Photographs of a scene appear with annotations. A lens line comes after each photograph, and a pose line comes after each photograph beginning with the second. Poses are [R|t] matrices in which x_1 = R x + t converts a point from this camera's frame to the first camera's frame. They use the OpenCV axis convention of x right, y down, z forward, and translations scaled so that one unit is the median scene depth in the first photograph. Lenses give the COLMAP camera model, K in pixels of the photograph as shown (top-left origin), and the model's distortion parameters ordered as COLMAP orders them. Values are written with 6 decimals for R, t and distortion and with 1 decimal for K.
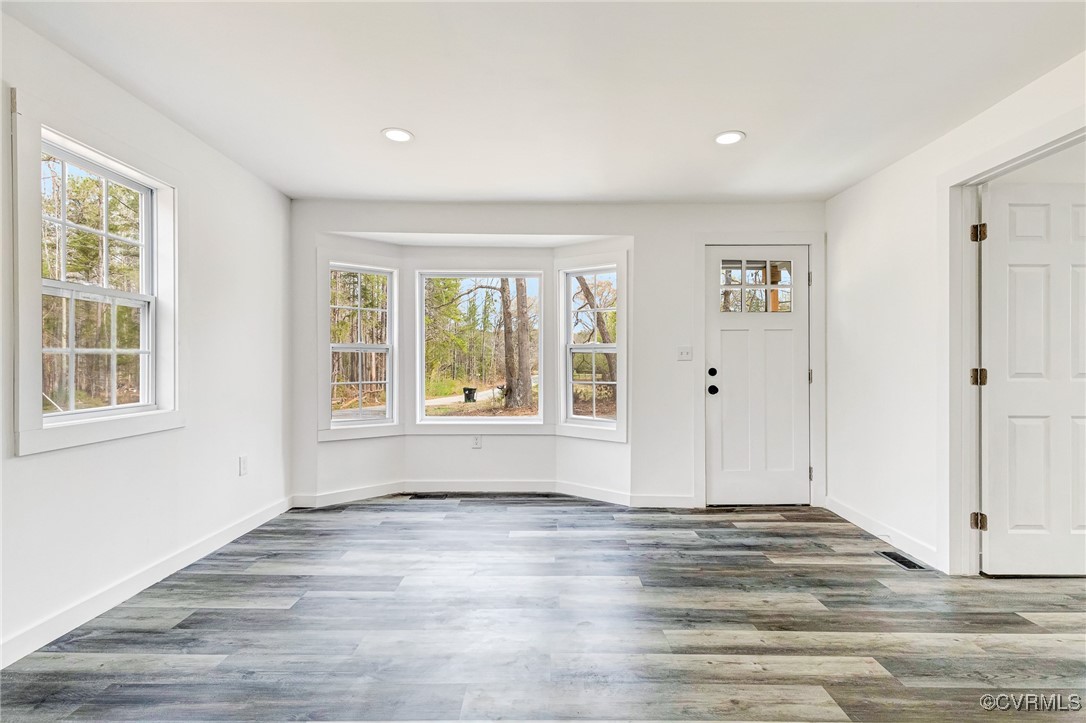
lens RADIAL K [[520.9, 0, 535.5], [0, 520.9, 382.1], [0, 0, 1]] dist [0.013094, -0.002433]
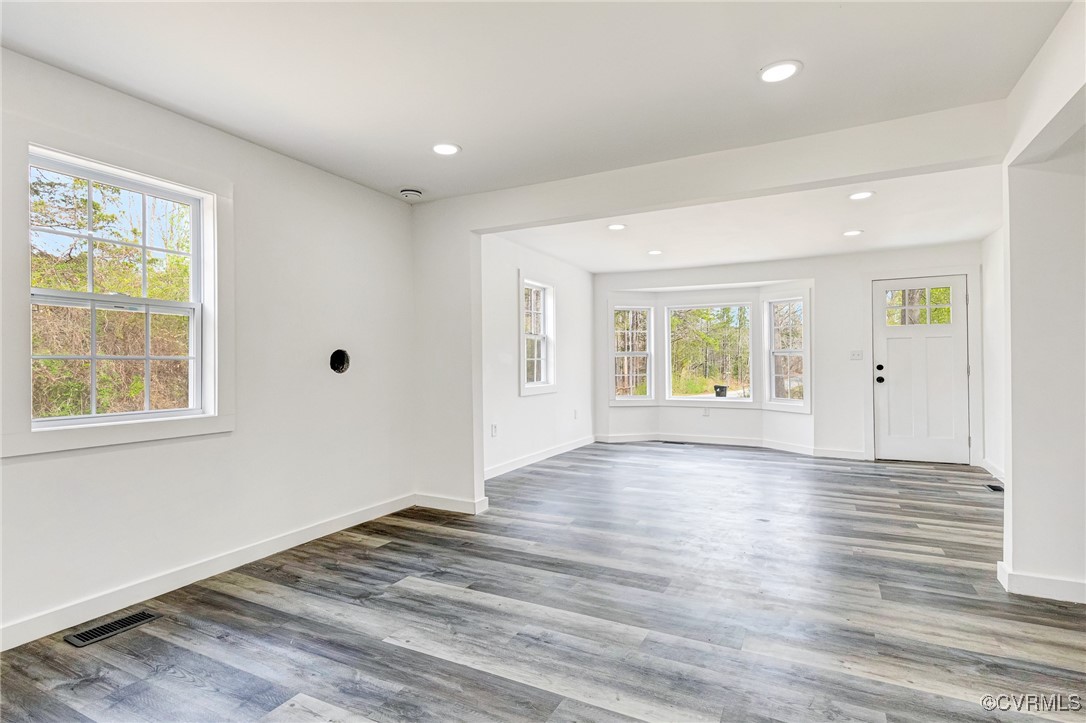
lens RADIAL K [[520.9, 0, 500.6], [0, 520.9, 359.7], [0, 0, 1]] dist [0.013094, -0.002433]
pose [[0.860905, -0.015959, -0.508516, 0.184819], [-0.005399, 0.999165, -0.040498, 0.028822], [0.508738, 0.037610, 0.860100, -0.780206]]
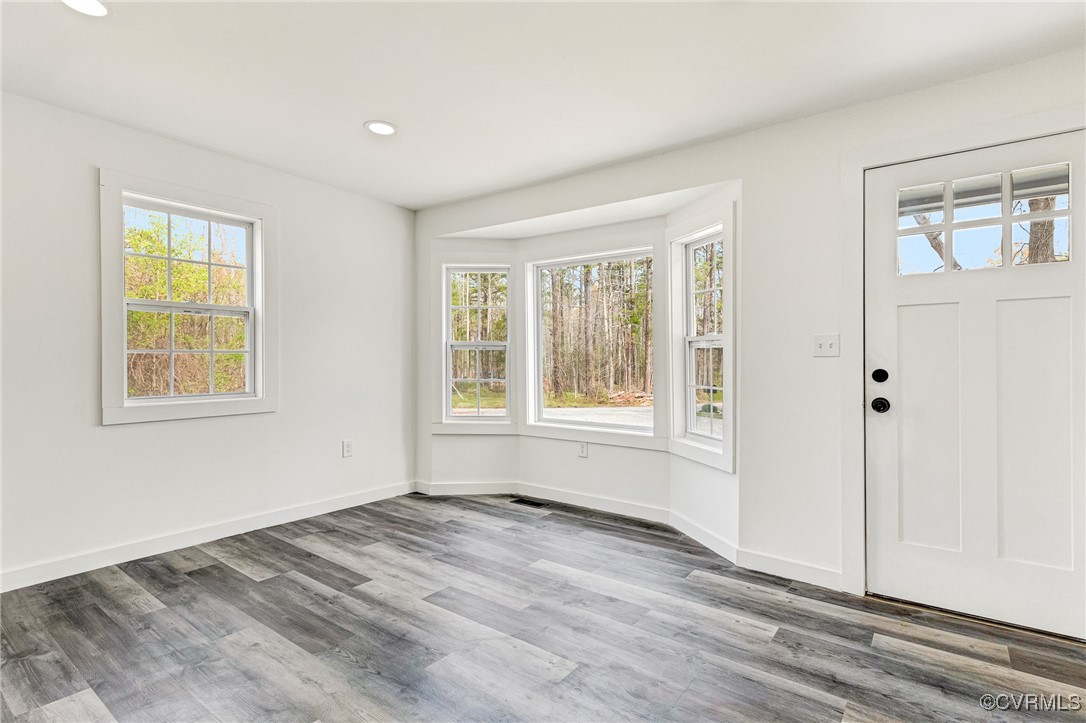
lens RADIAL K [[520.9, 0, 528.6], [0, 520.9, 371.2], [0, 0, 1]] dist [0.013094, -0.002433]
pose [[0.798239, 0.013670, -0.602186, 0.397820], [-0.024170, 0.999664, -0.009346, -0.008663], [0.601856, 0.022015, 0.798301, 0.280224]]
